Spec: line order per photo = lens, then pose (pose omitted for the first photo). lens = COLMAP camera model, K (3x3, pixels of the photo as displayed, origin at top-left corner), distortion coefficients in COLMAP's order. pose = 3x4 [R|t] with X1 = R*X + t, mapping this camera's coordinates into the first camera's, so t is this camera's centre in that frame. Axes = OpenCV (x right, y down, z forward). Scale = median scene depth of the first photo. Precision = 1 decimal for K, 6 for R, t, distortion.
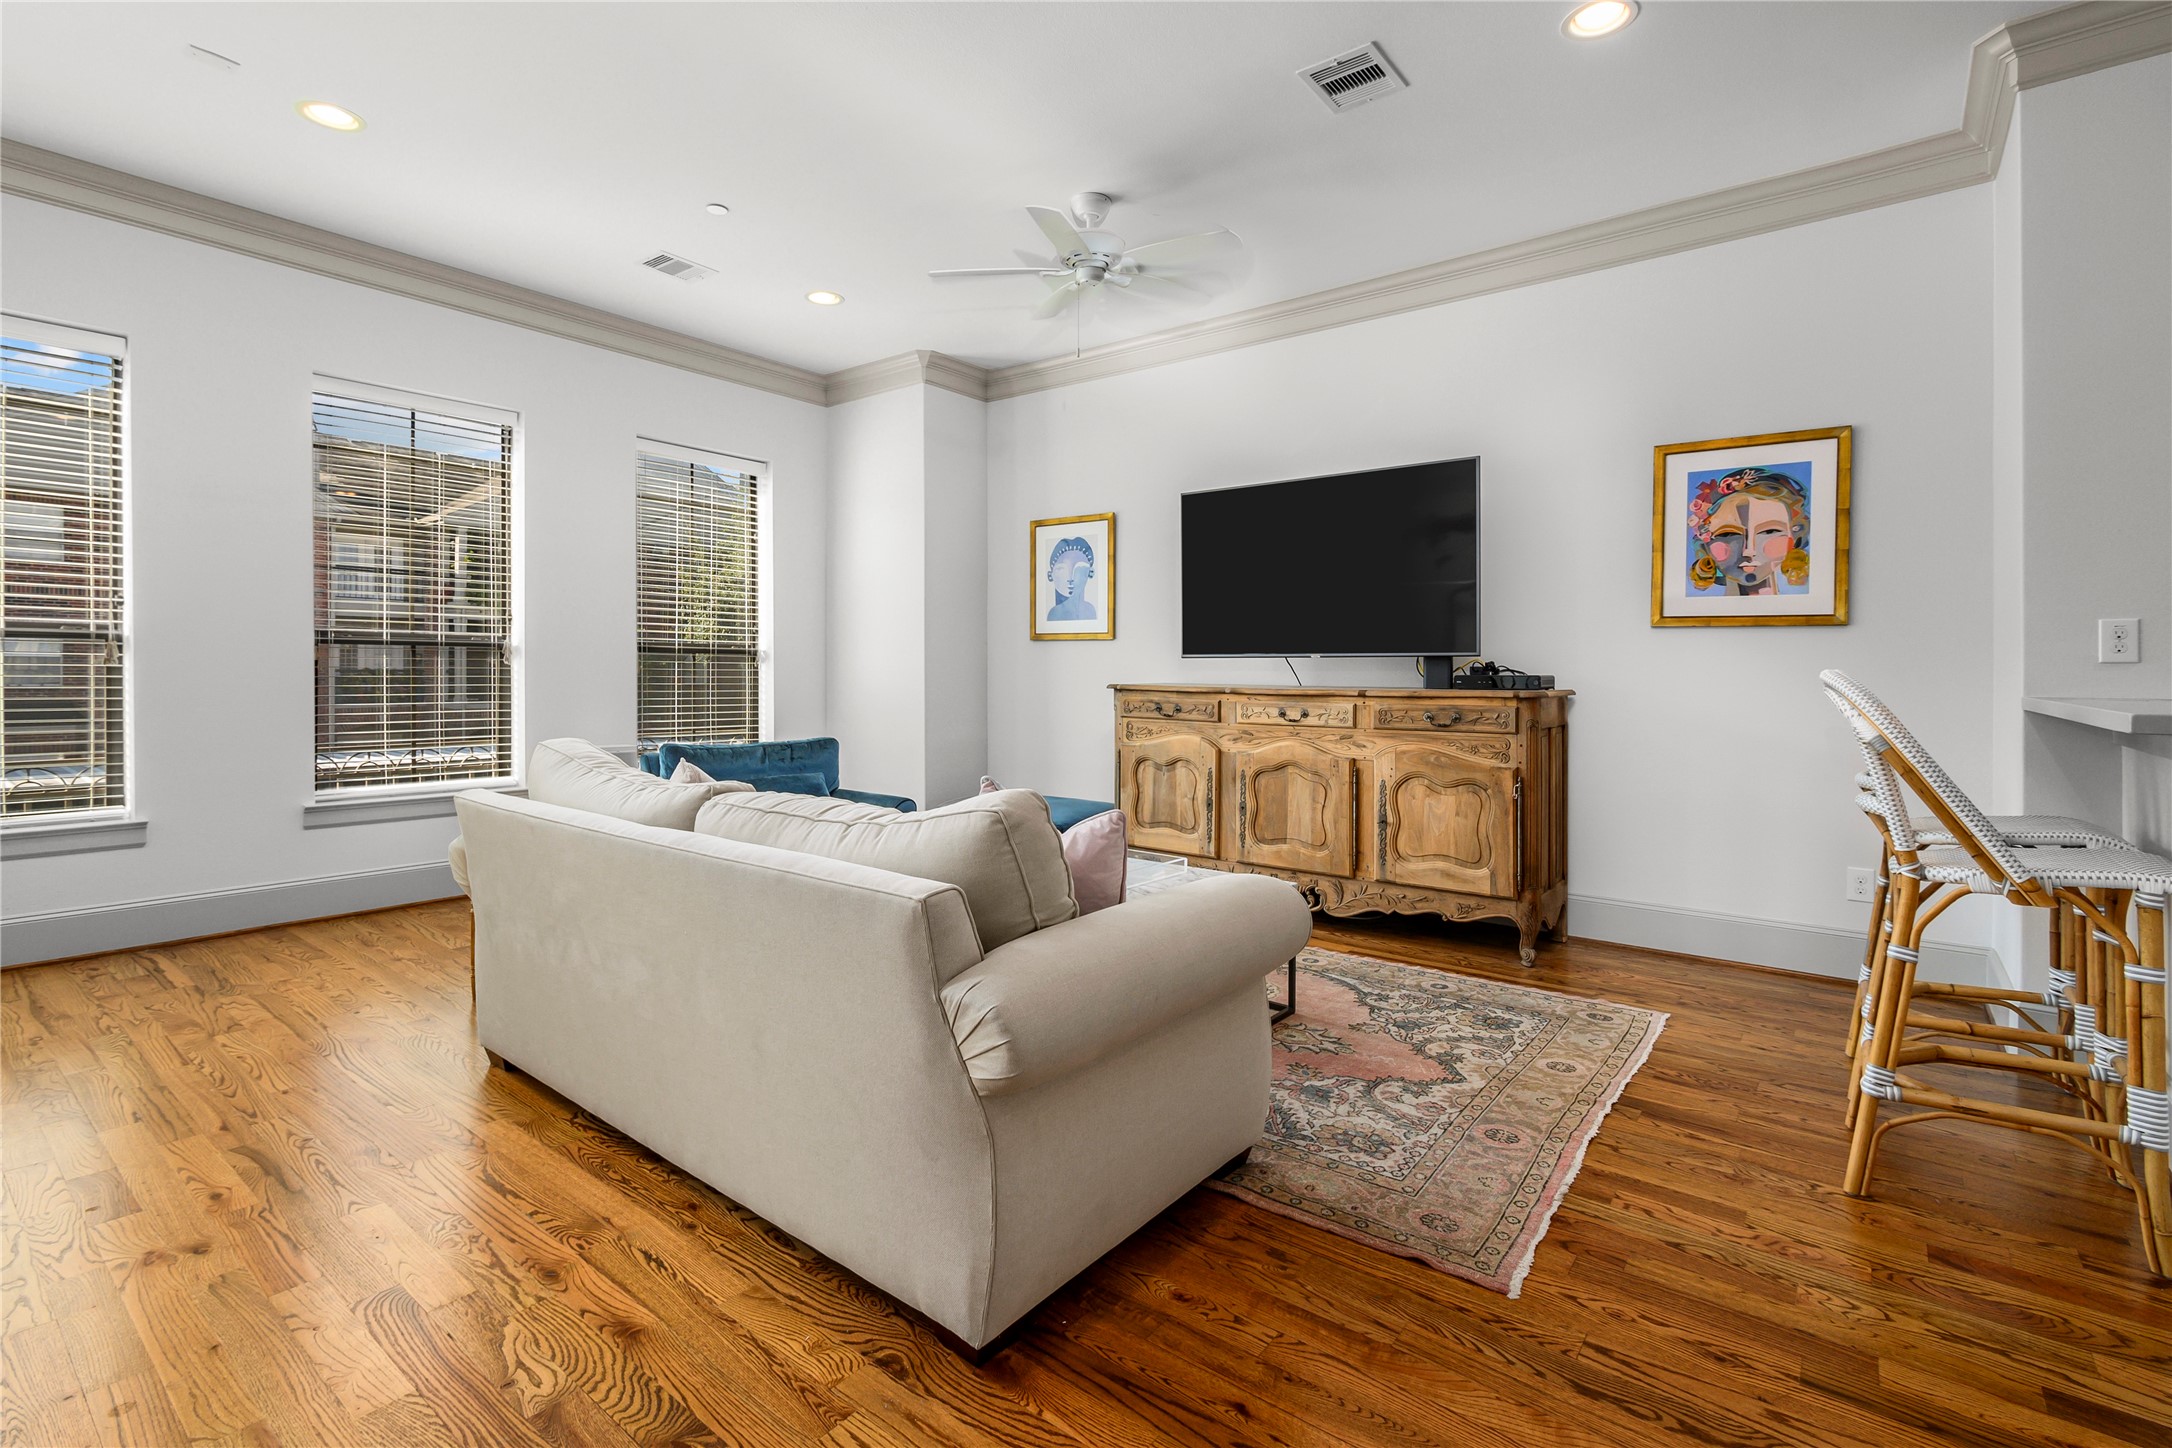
lens RADIAL K [[982.7, 0, 1105.0], [0, 982.7, 676.2], [0, 0, 1]] dist [0.008981, -0.002800]
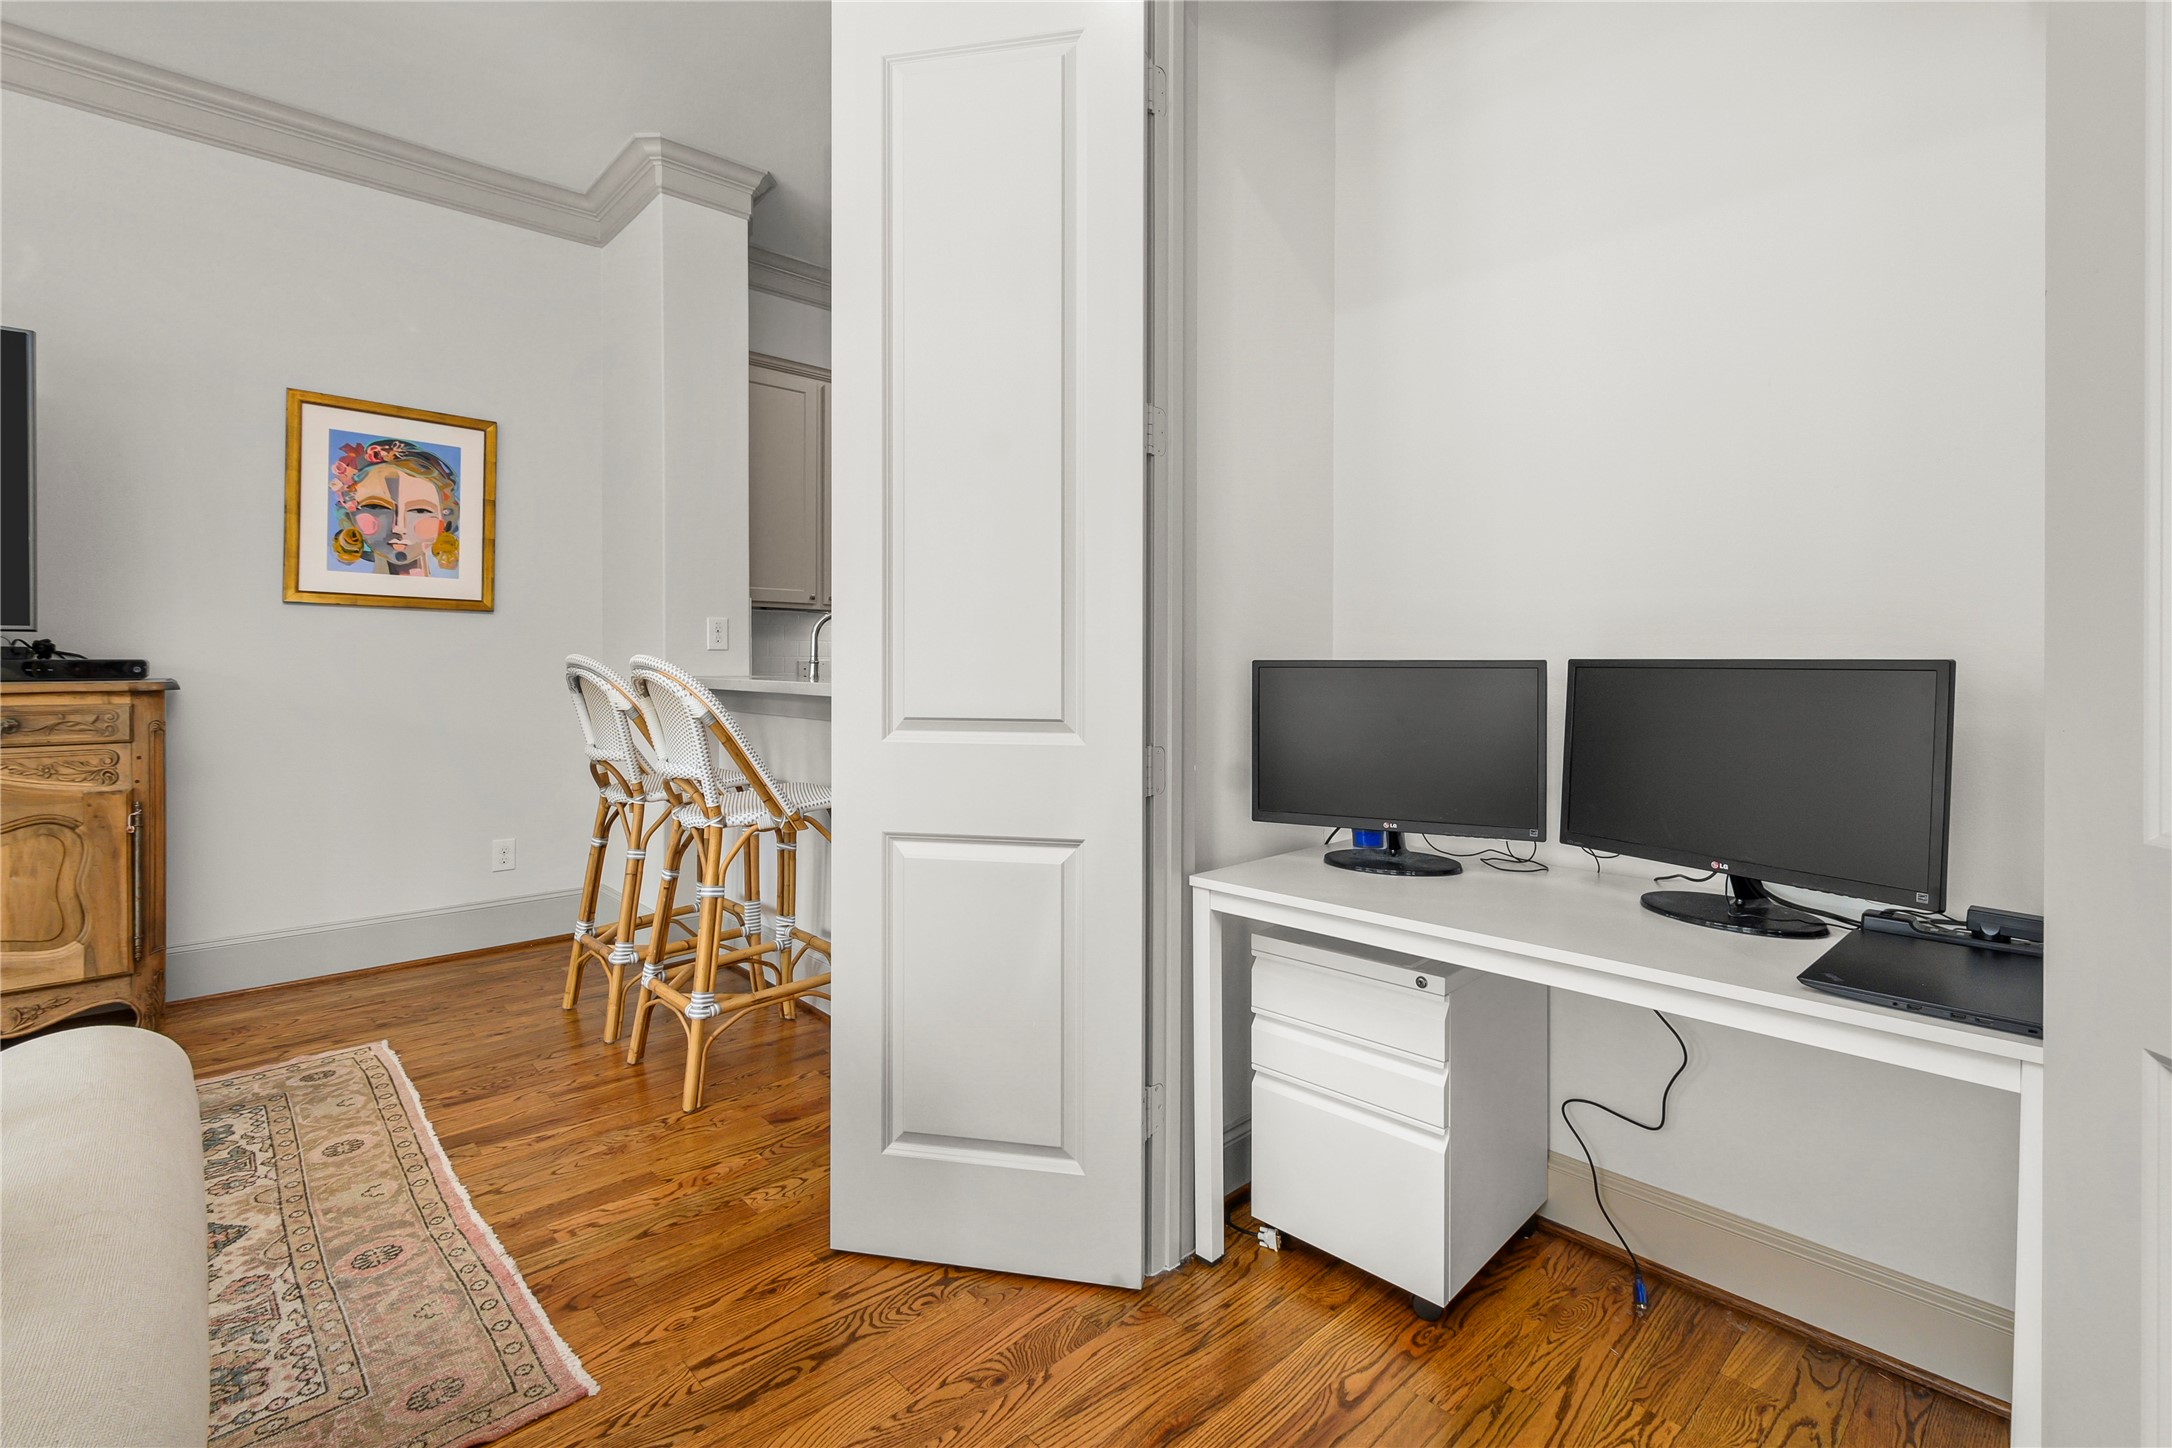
lens RADIAL K [[982.7, 0, 1042.7], [0, 982.7, 666.1], [0, 0, 1]] dist [0.008981, -0.002800]
pose [[0.189764, -0.010334, 0.981775, -0.201994], [0.001676, 0.999947, 0.010201, -0.003589], [-0.981828, -0.000291, 0.189772, 0.267754]]
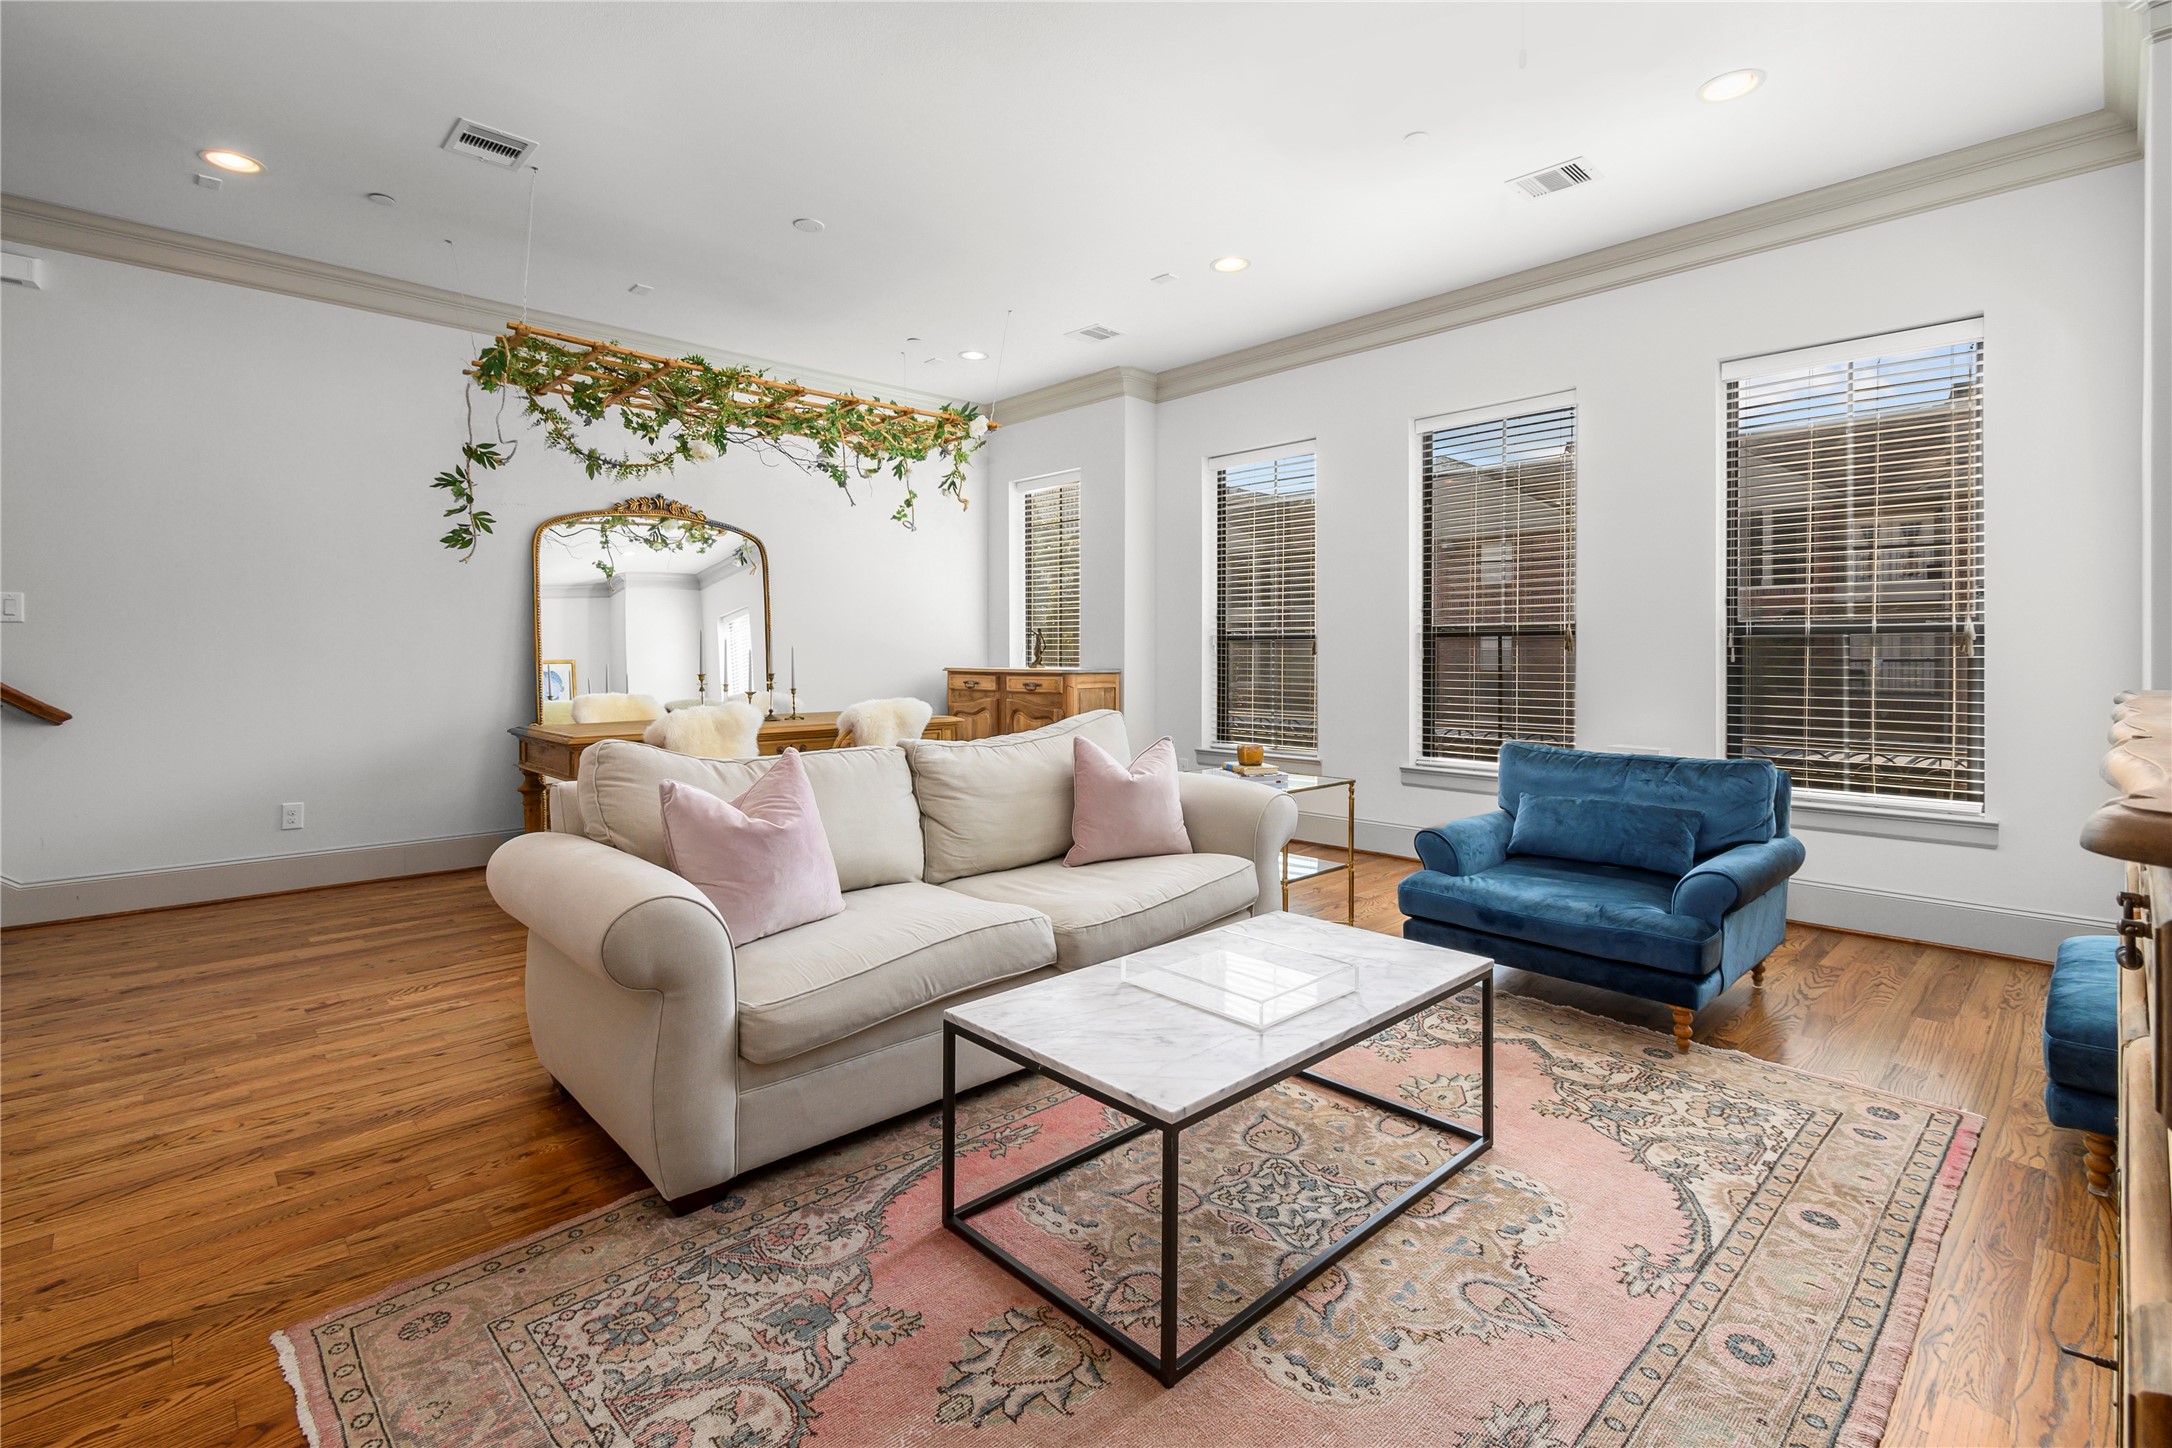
lens RADIAL K [[982.7, 0, 1073.7], [0, 982.7, 649.8], [0, 0, 1]] dist [0.008981, -0.002800]
pose [[-0.154855, -0.003678, -0.987930, 0.714944], [0.001139, 0.999992, -0.003901, -0.007871], [0.987937, -0.001729, -0.154849, 1.105658]]
